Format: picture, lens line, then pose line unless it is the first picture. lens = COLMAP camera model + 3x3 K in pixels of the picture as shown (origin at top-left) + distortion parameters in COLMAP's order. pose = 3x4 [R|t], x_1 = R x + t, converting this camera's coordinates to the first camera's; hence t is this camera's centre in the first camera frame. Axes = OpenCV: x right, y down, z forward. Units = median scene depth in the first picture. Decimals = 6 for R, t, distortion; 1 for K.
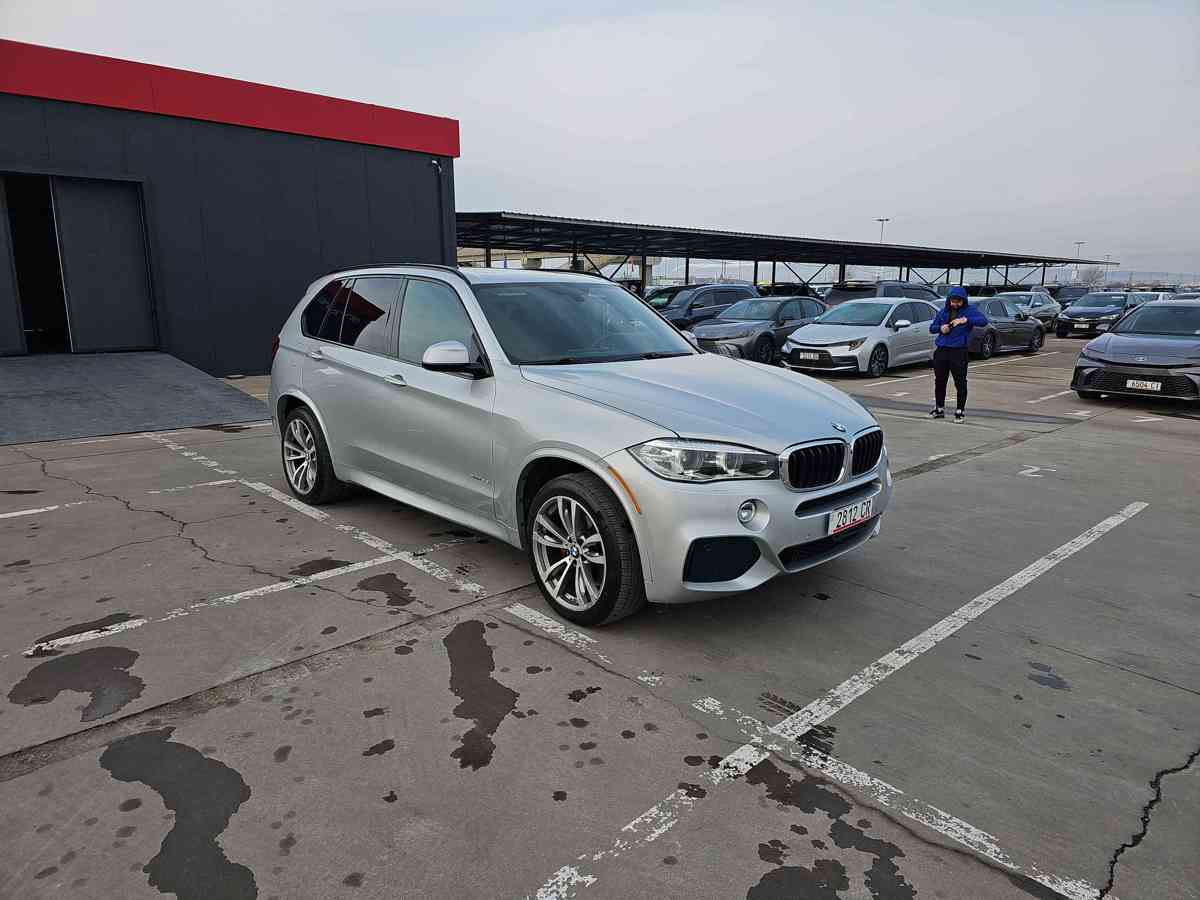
lens RADIAL K [[781.4, 0, 599.4], [0, 781.4, 451.6], [0, 0, 1]] dist [0.066195, -0.058650]
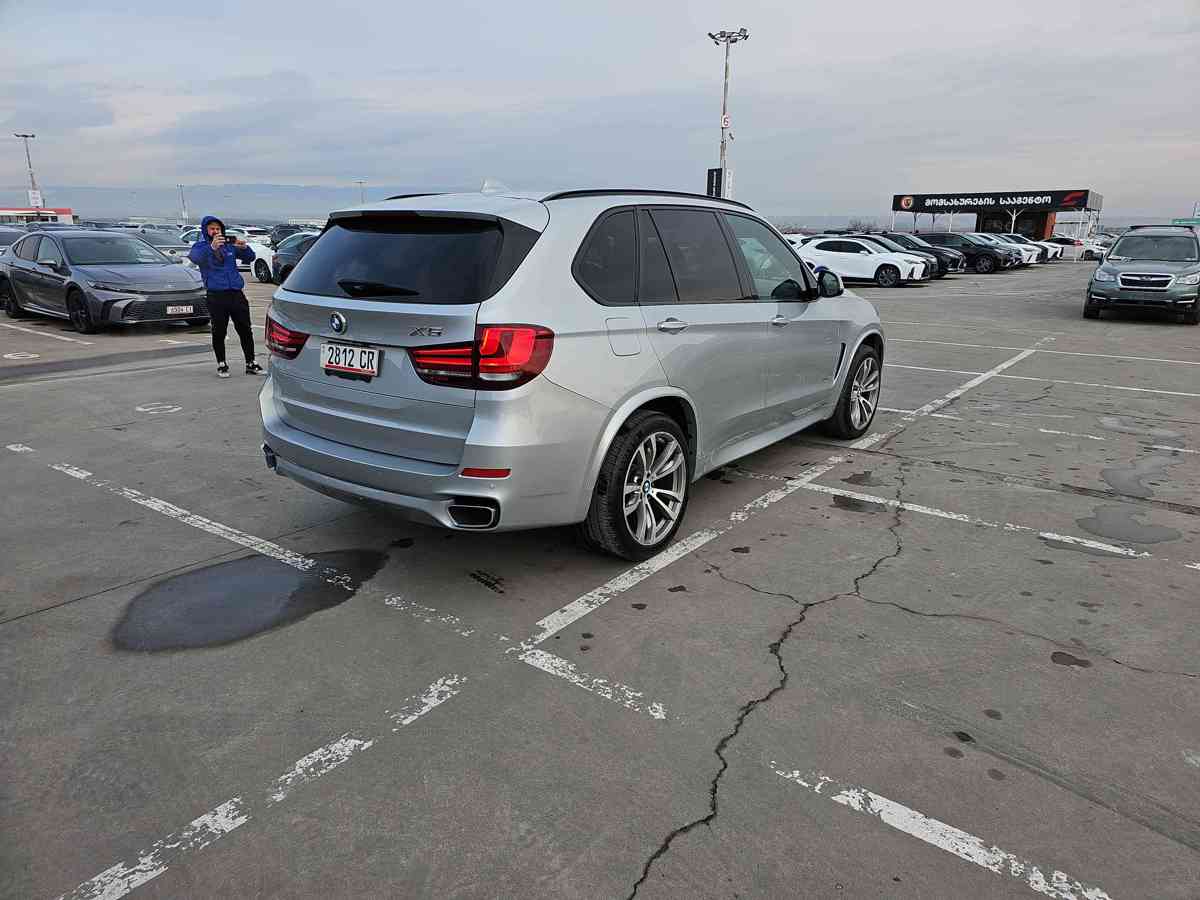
lens RADIAL K [[781.4, 0, 603.2], [0, 781.4, 455.7], [0, 0, 1]] dist [0.066195, -0.058650]
pose [[-0.170061, -0.276483, 0.945852, -1.489669], [0.191069, 0.932367, 0.306895, -0.343869], [-0.966733, 0.232914, -0.105732, 1.689749]]
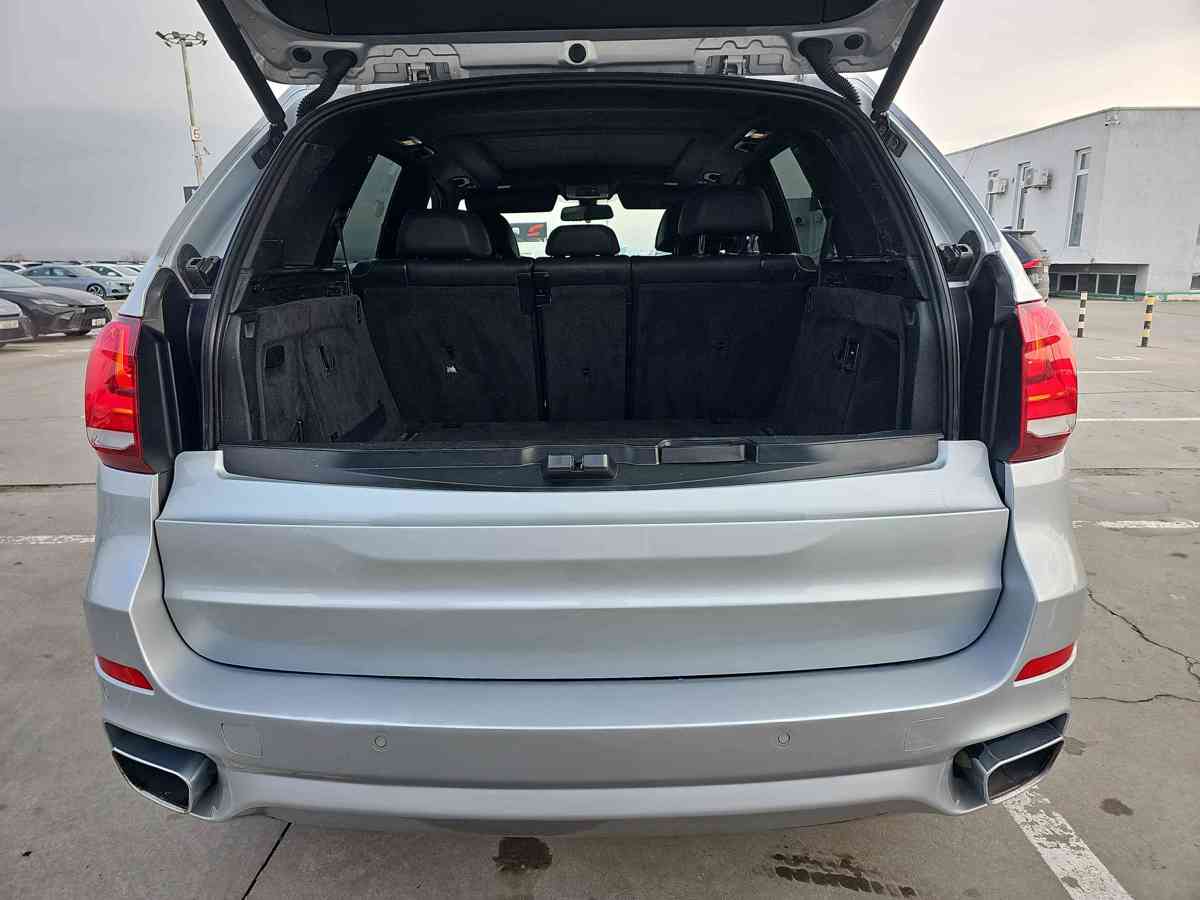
lens RADIAL K [[781.4, 0, 592.2], [0, 781.4, 451.9], [0, 0, 1]] dist [0.066195, -0.058650]
pose [[-0.721206, -0.157614, 0.674551, -0.778563], [0.149308, 0.915514, 0.373552, -0.339584], [-0.676438, 0.370123, -0.636742, 2.044246]]
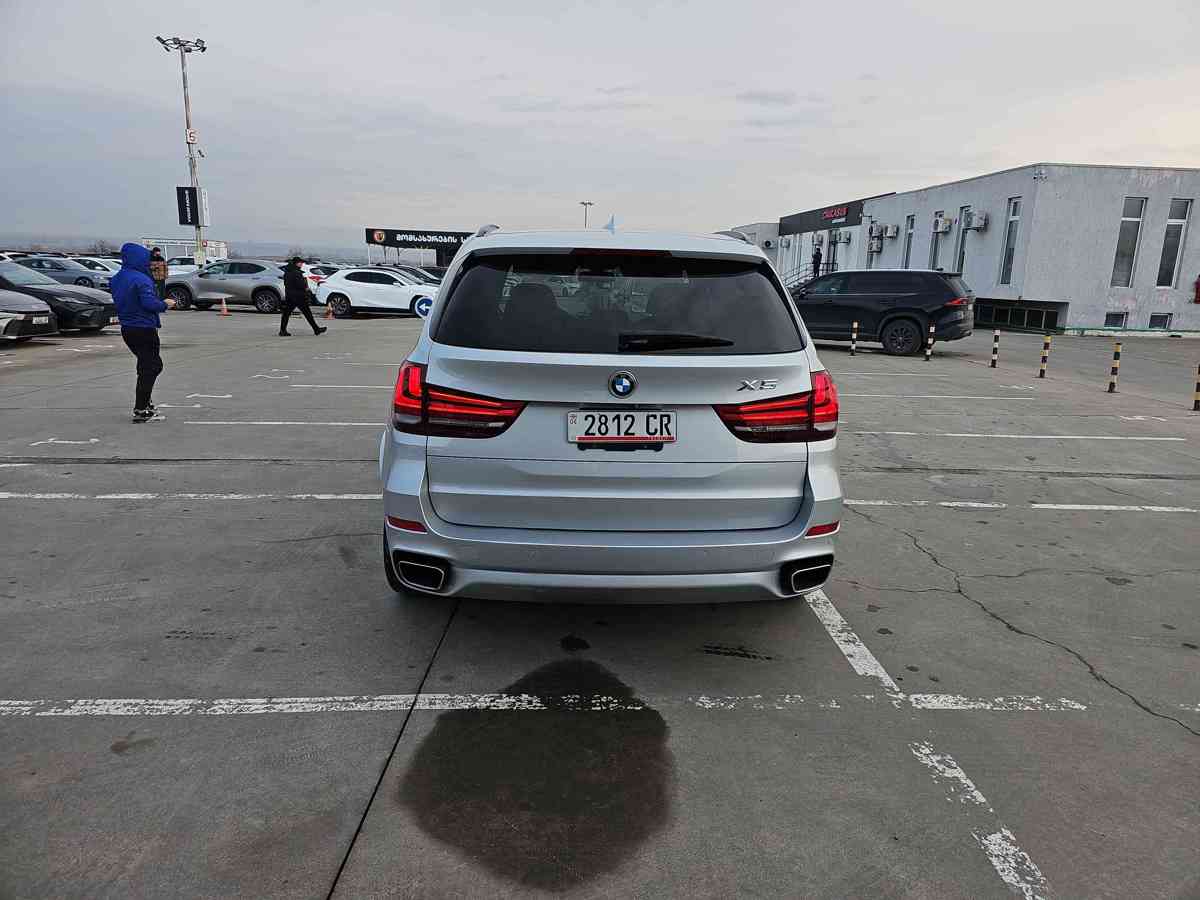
lens RADIAL K [[781.4, 0, 604.6], [0, 781.4, 444.0], [0, 0, 1]] dist [0.066195, -0.058650]
pose [[-0.752282, -0.166618, 0.637425, -1.019112], [0.102199, 0.926272, 0.362734, -0.477764], [-0.650867, 0.338022, -0.679789, 2.359243]]
